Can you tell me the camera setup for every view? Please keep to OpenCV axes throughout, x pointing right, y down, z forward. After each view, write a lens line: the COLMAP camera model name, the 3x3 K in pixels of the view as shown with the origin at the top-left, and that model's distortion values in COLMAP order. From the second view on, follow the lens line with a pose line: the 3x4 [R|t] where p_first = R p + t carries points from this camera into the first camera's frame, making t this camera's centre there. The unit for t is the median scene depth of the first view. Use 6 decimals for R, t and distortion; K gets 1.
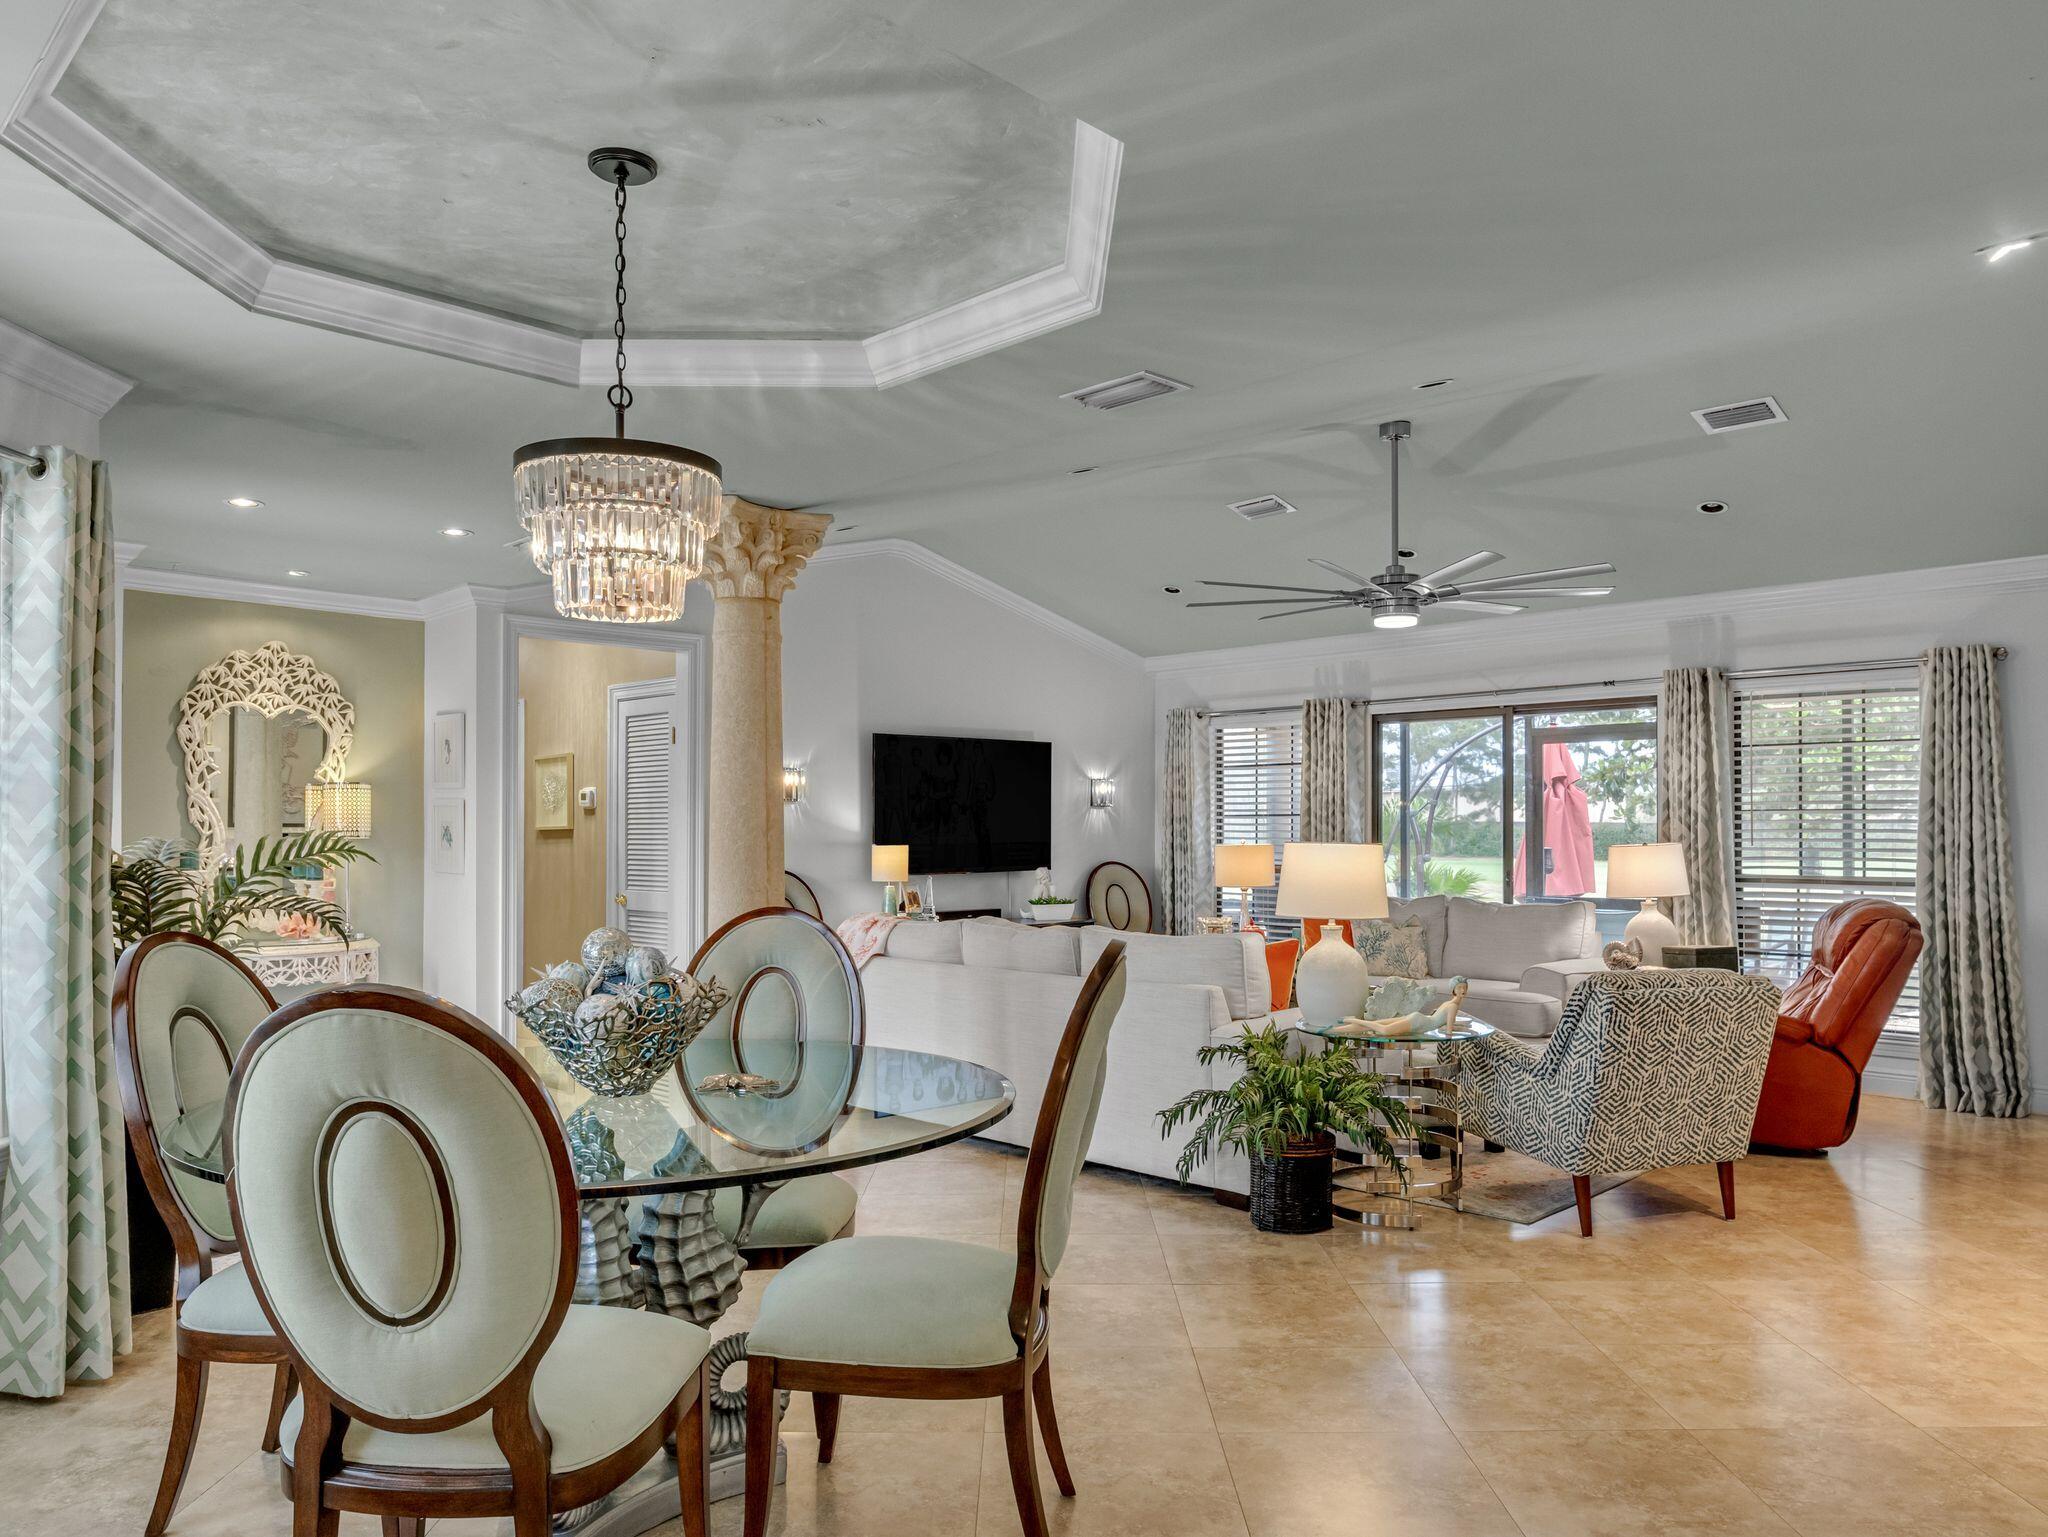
lens RADIAL K [[1425.7, 0, 1023.2], [0, 1425.7, 821.3], [0, 0, 1]] dist [-0.003560, -0.001675]
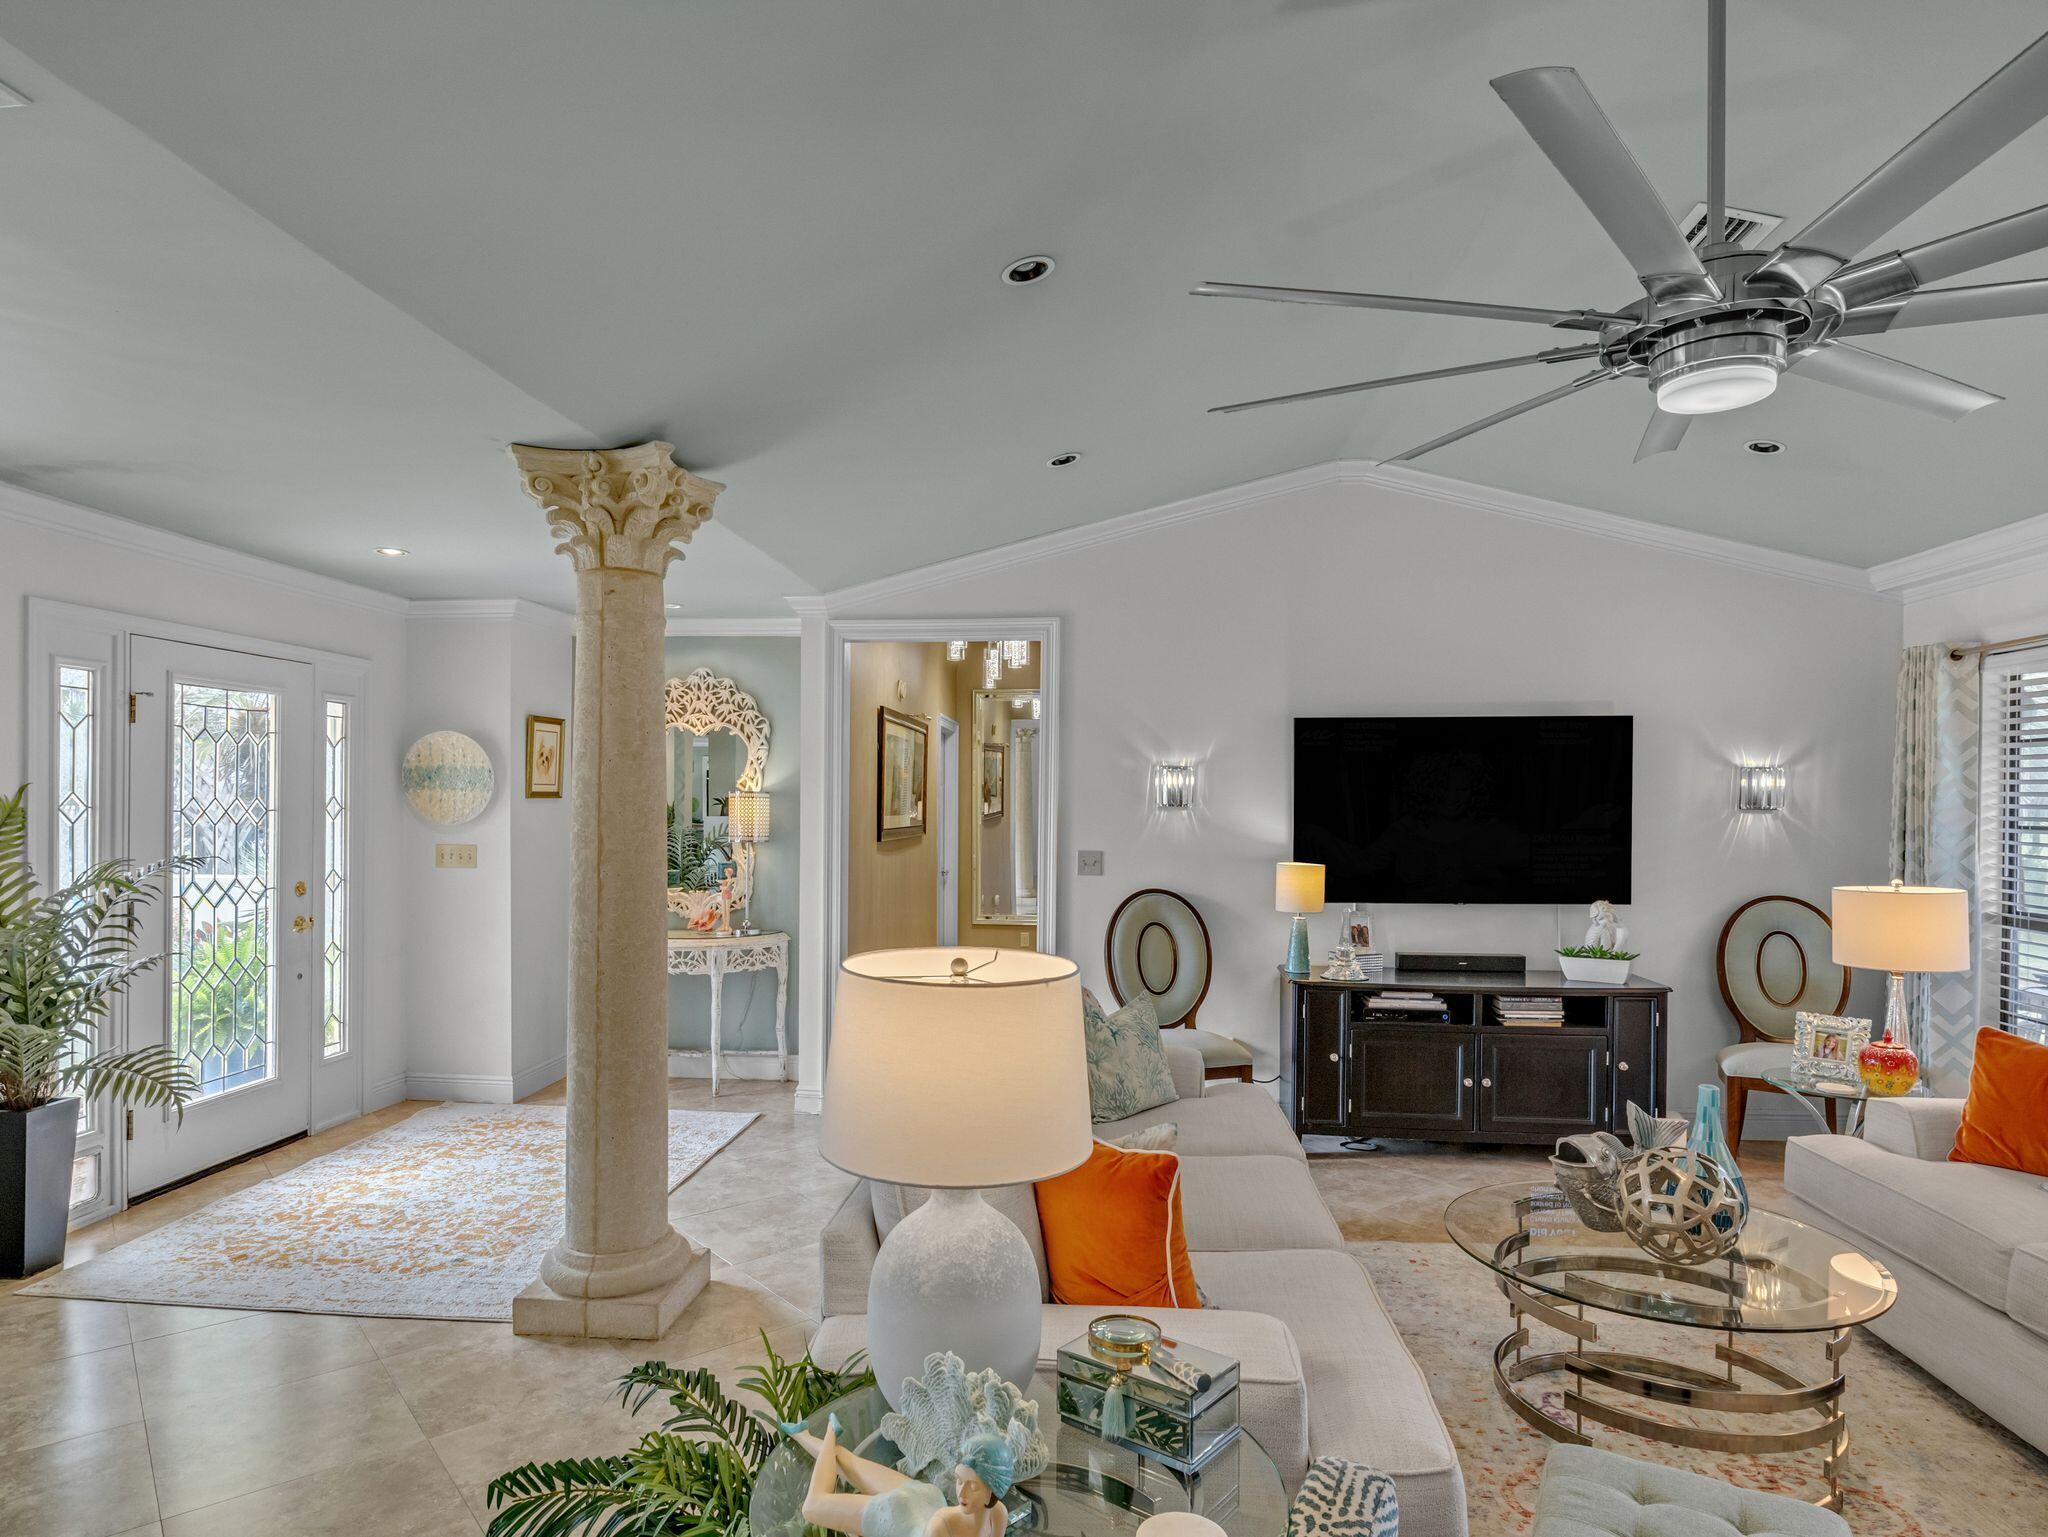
lens RADIAL K [[1173.3, 0, 1021.3], [0, 1173.3, 787.6], [0, 0, 1]] dist [-0.001509, 0.000141]
pose [[0.645797, -0.006619, -0.763480, 0.352637], [-0.001332, 0.999951, -0.009796, -0.021495], [0.763508, 0.007343, 0.645757, 0.580267]]
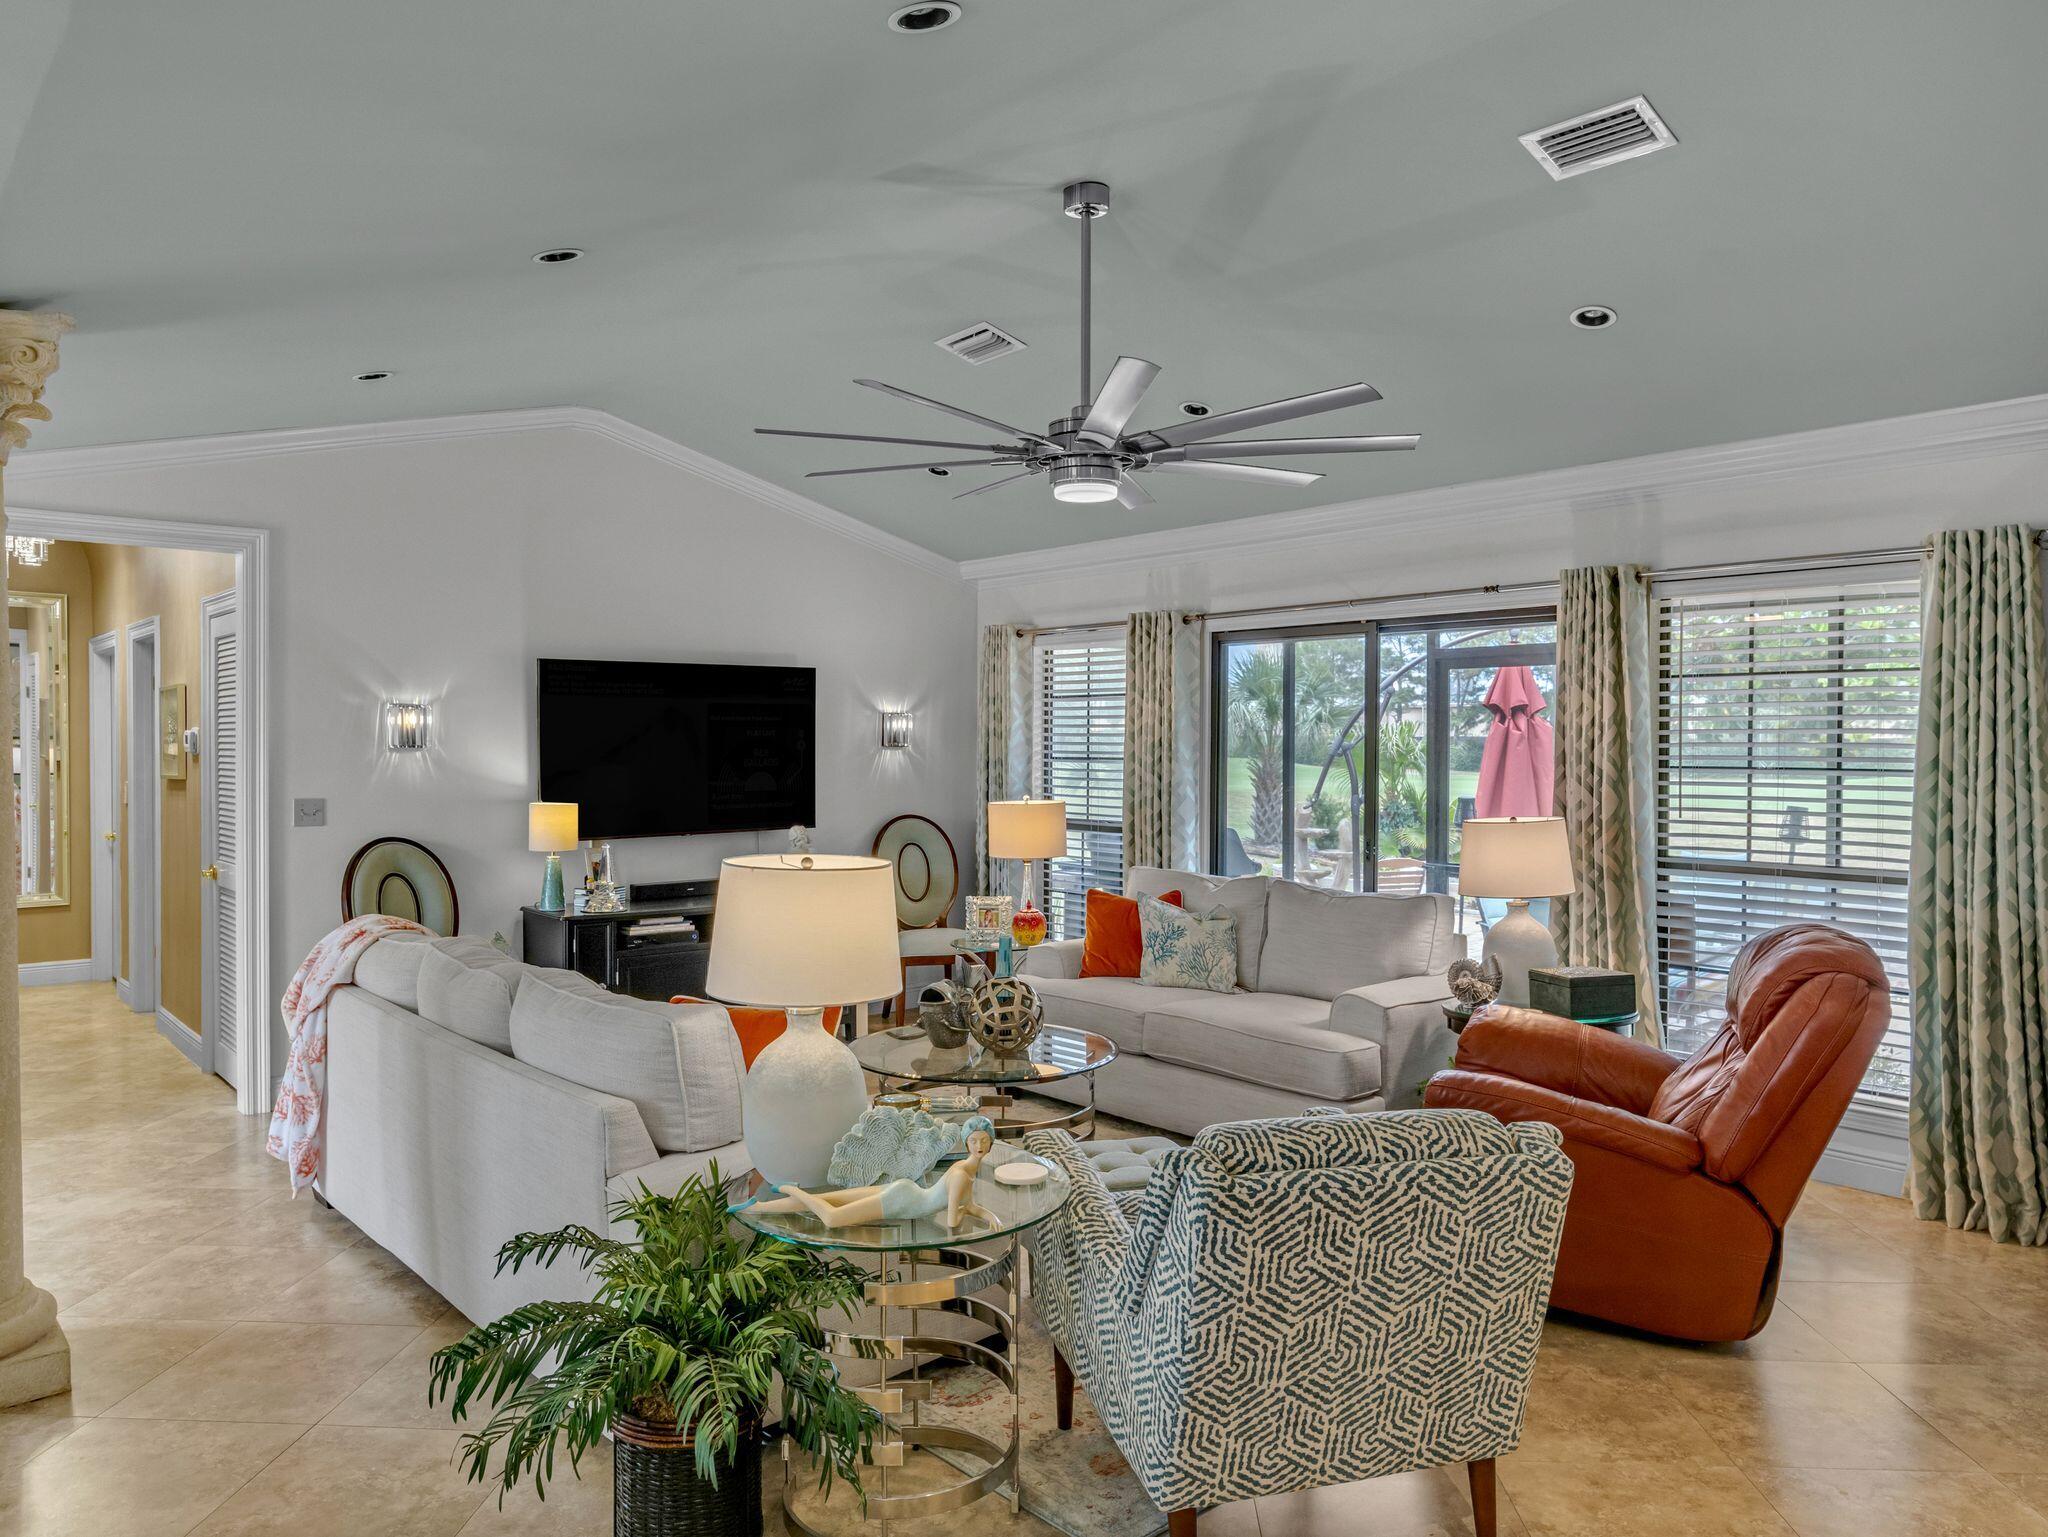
lens RADIAL K [[1365.0, 0, 1024.0], [0, 1365.0, 768.5], [0, 0, 1]] dist [-0.005429, 0.000803]
pose [[0.998524, 0.003209, -0.054214, 0.244092], [-0.001781, 0.999651, 0.026375, -0.026930], [0.054280, -0.026239, 0.998181, 0.335769]]
